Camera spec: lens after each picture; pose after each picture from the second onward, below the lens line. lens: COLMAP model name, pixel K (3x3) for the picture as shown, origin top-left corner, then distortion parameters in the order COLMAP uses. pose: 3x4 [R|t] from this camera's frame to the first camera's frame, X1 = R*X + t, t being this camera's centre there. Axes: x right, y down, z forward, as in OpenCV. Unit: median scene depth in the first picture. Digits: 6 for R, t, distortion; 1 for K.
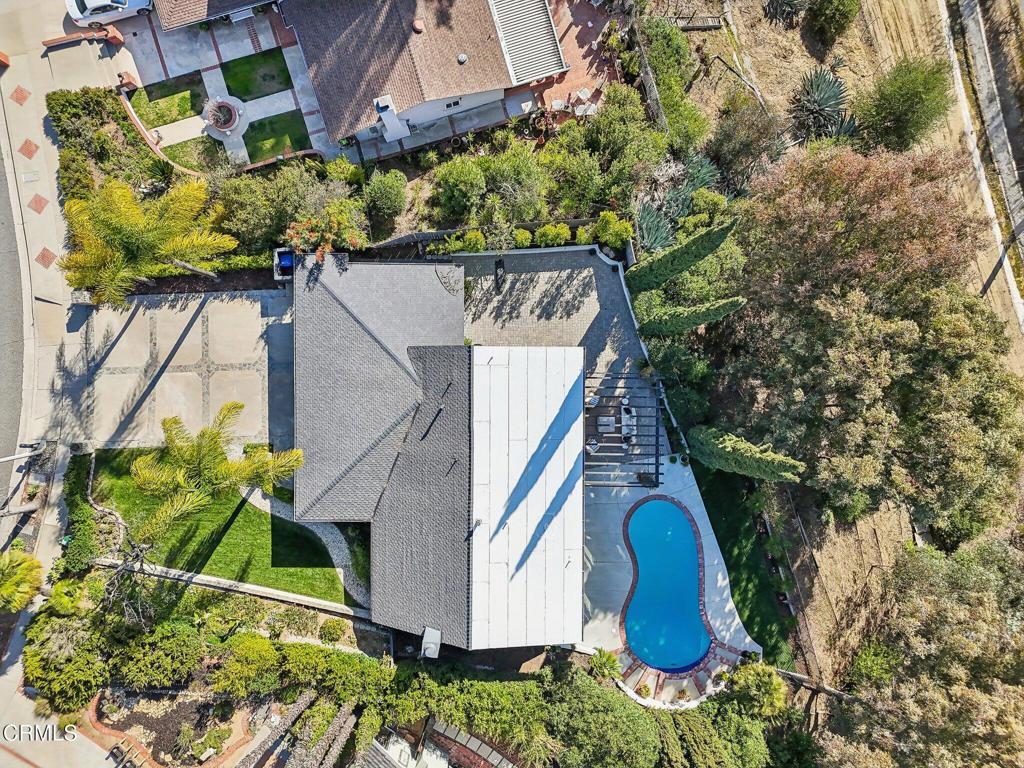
lens RADIAL K [[699.0, 0, 516.7], [0, 699.0, 330.6], [0, 0, 1]] dist [0.056508, -0.047253]
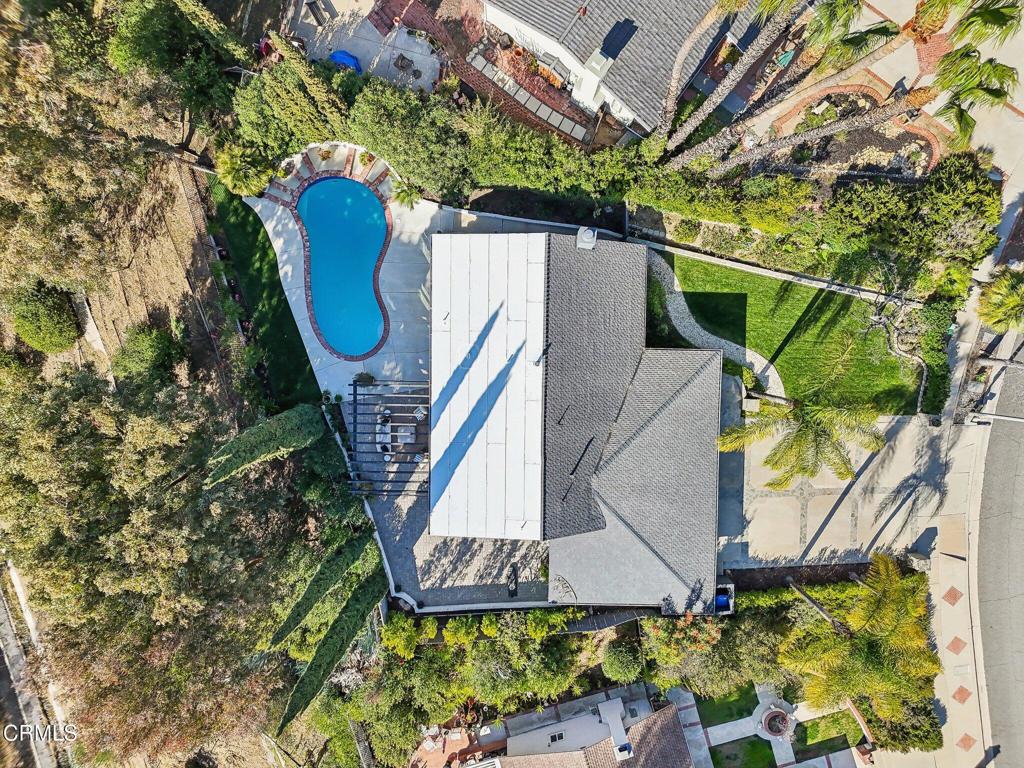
lens RADIAL K [[711.7, 0, 506.3], [0, 711.7, 372.4], [0, 0, 1]] dist [0.049003, -0.038387]
pose [[-0.999757, -0.006250, -0.021136, 0.008853], [0.008291, -0.995161, -0.097912, 0.323218], [-0.020421, -0.098063, 0.994971, 0.002786]]
